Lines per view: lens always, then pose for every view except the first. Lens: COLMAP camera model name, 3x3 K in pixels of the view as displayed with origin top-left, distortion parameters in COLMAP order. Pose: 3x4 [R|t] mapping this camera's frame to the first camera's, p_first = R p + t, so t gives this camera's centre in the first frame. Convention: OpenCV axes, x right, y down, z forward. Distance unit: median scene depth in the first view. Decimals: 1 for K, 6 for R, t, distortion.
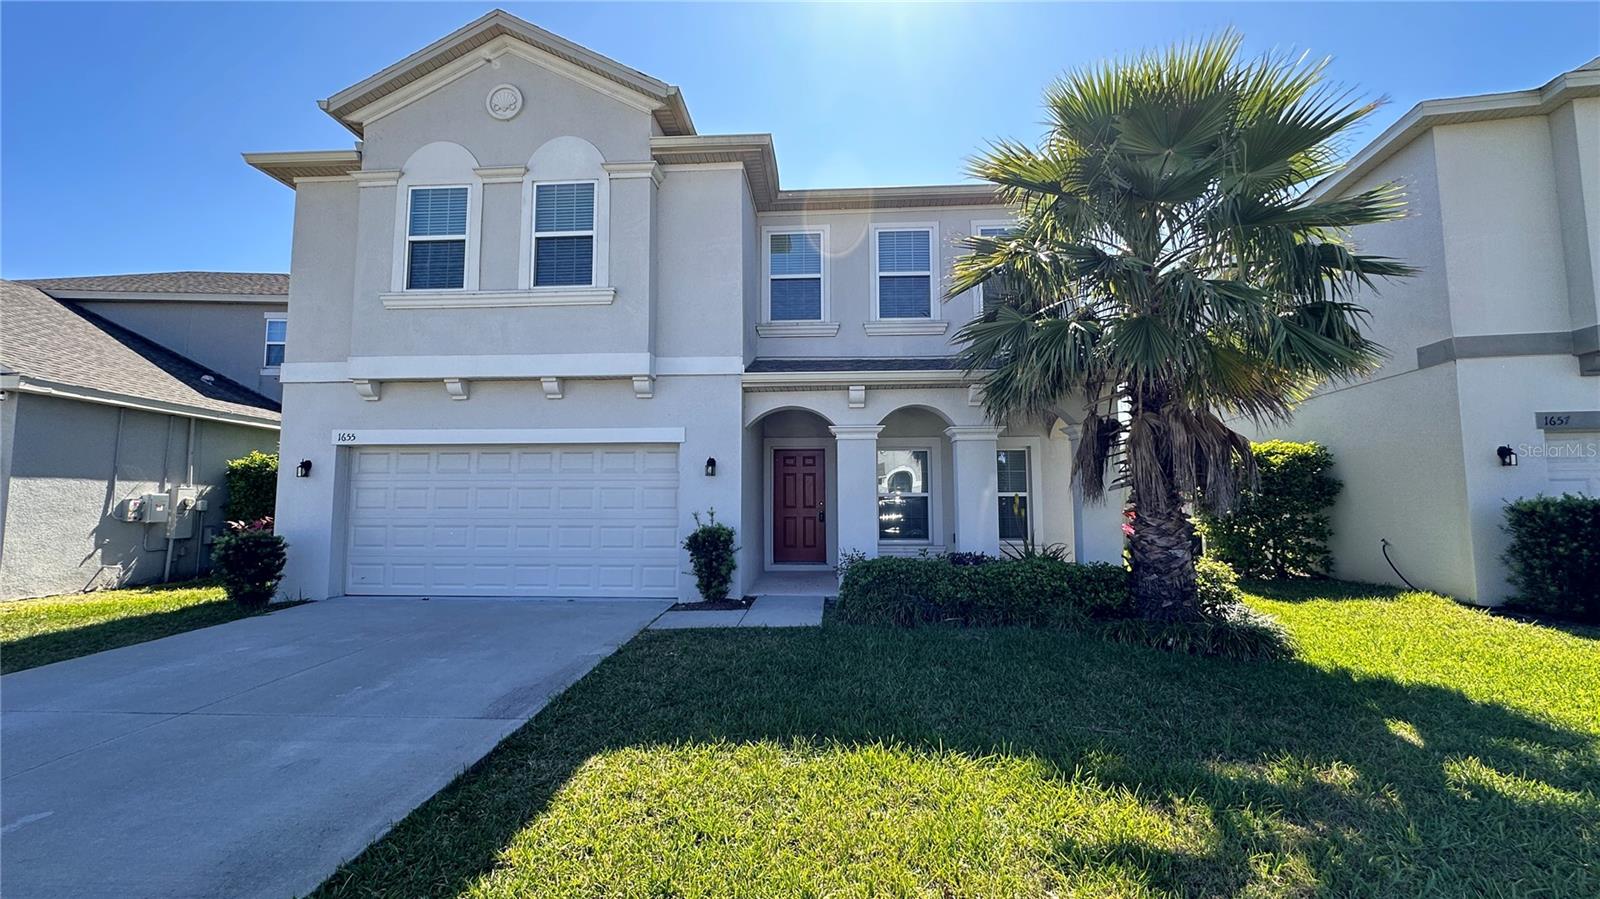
lens RADIAL K [[640.8, 0, 794.7], [0, 640.8, 450.1], [0, 0, 1]] dist [-0.006117, 0.001641]
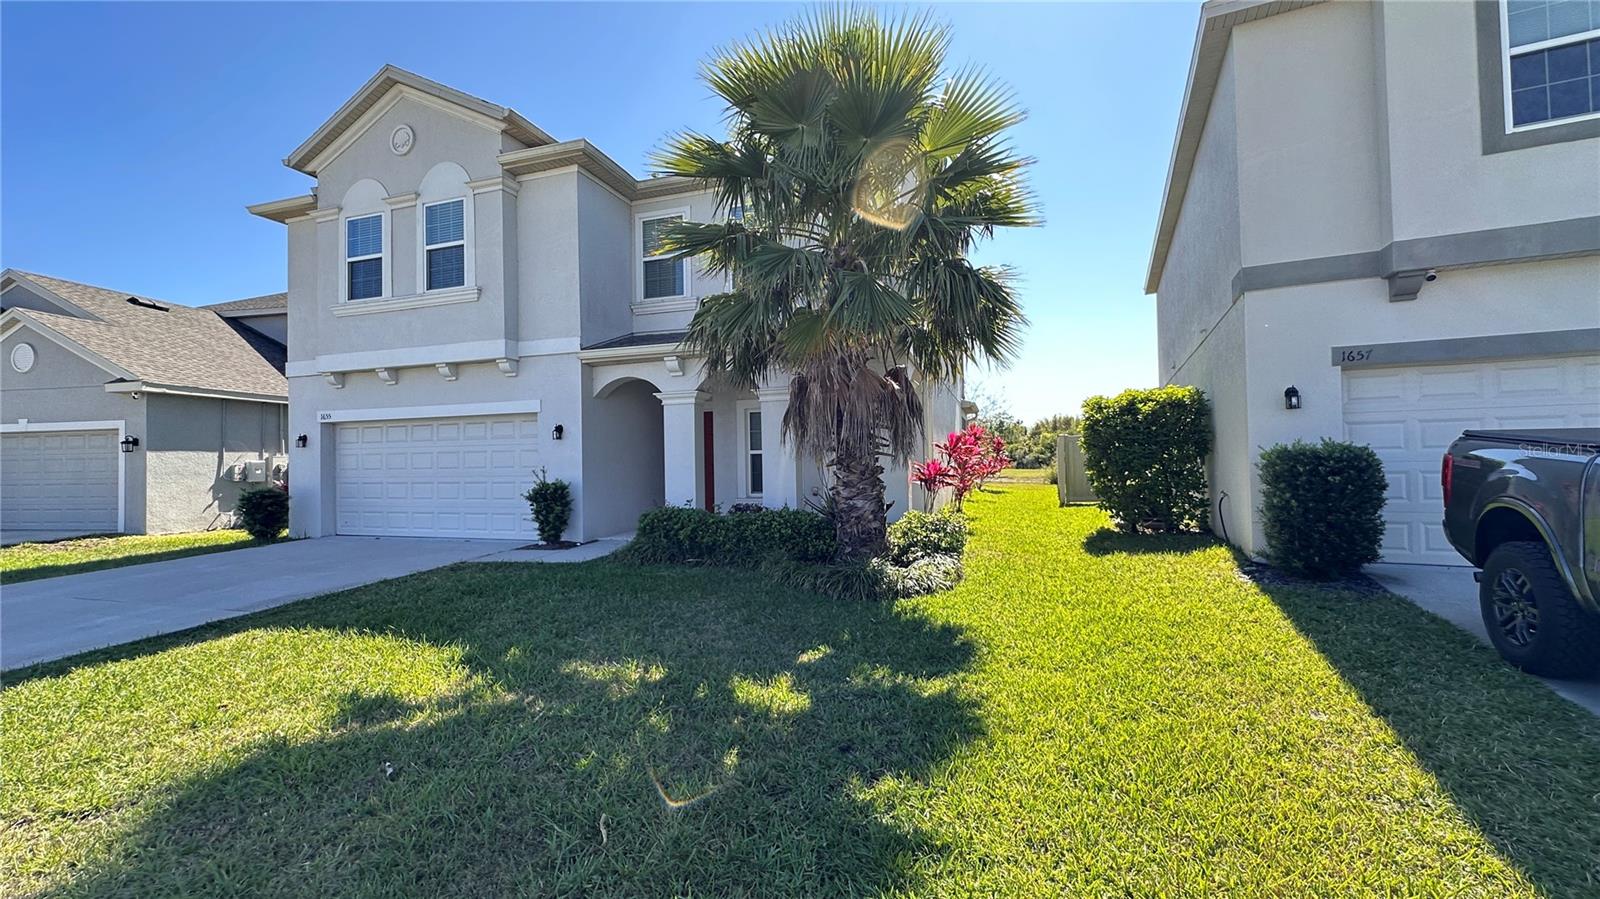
lens RADIAL K [[640.8, 0, 797.9], [0, 640.8, 450.2], [0, 0, 1]] dist [-0.006117, 0.001641]
pose [[0.968360, -0.018977, -0.248834, 0.583019], [0.035916, 0.997322, 0.063710, 0.000292], [0.246958, -0.070632, 0.966449, -0.043143]]
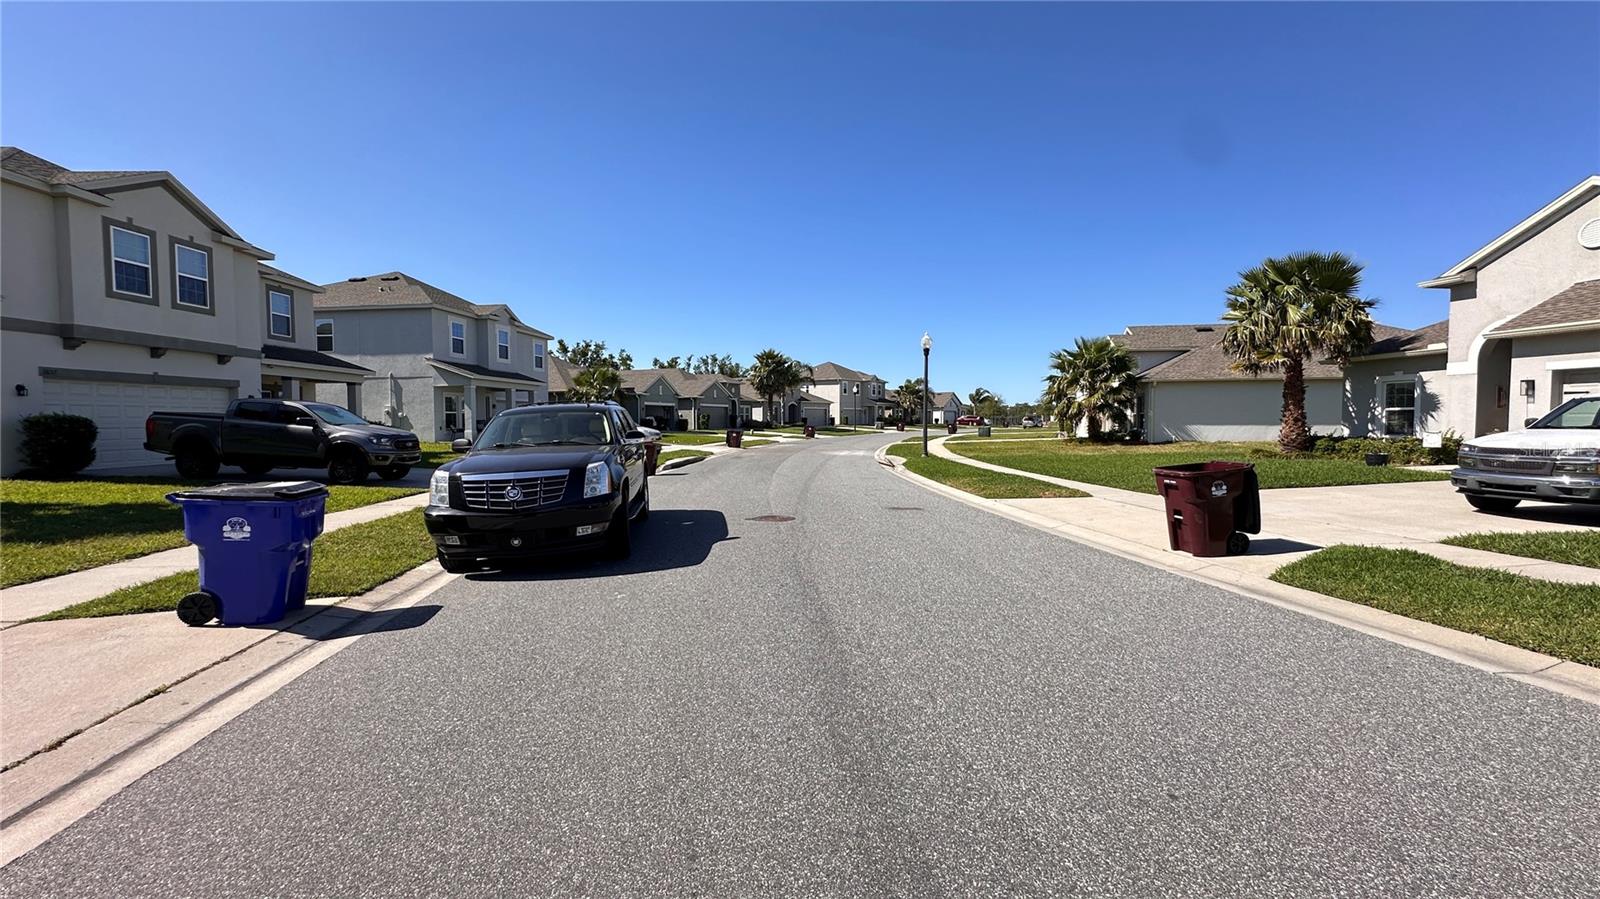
lens RADIAL K [[640.8, 0, 801.2], [0, 640.8, 441.8], [0, 0, 1]] dist [-0.006117, 0.001641]
pose [[-0.209178, -0.029970, 0.977418, -0.891821], [-0.072550, 0.997251, 0.015052, -0.026915], [-0.975183, -0.067763, -0.210778, -0.620047]]
